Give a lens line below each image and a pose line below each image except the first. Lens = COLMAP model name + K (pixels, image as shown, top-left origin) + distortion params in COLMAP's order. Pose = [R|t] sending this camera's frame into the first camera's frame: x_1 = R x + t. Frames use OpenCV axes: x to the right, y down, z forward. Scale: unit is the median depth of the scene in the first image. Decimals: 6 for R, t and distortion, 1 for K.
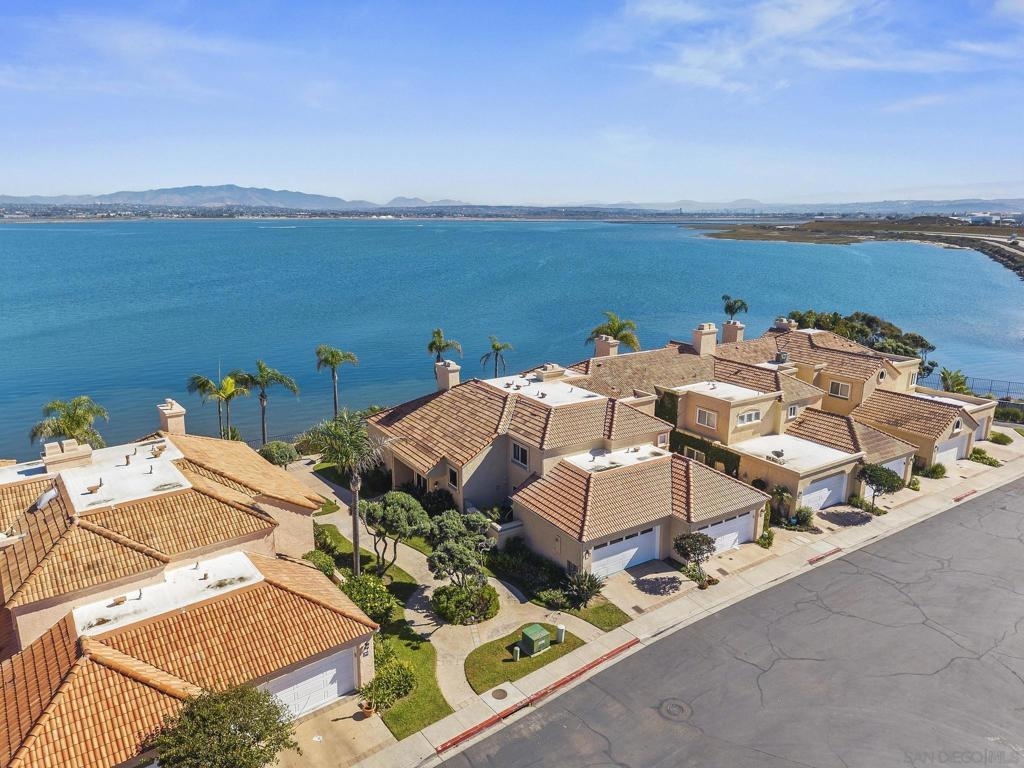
lens RADIAL K [[686.9, 0, 512.0], [0, 686.9, 384.0], [0, 0, 1]] dist [0.028711, -0.022407]
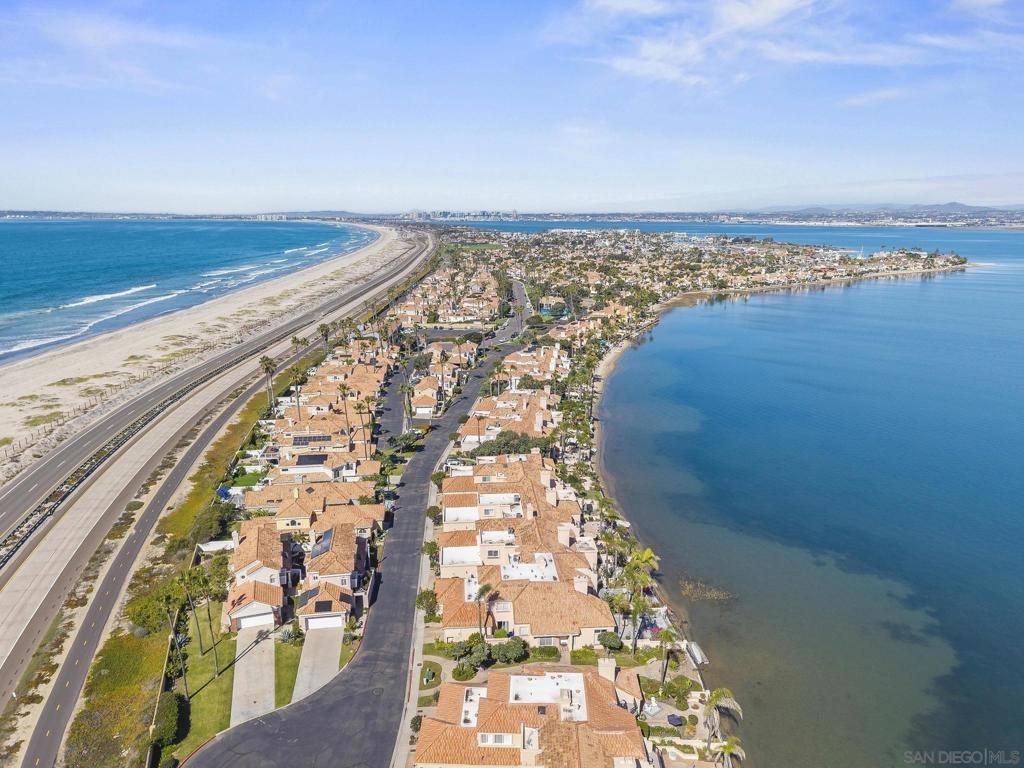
lens RADIAL K [[686.9, 0, 512.0], [0, 686.9, 384.0], [0, 0, 1]] dist [0.028711, -0.022407]
pose [[-0.562108, 0.198065, -0.802997, 1.453307], [-0.200907, 0.909121, 0.364878, -1.417365], [0.802291, 0.366428, -0.471232, 1.657786]]
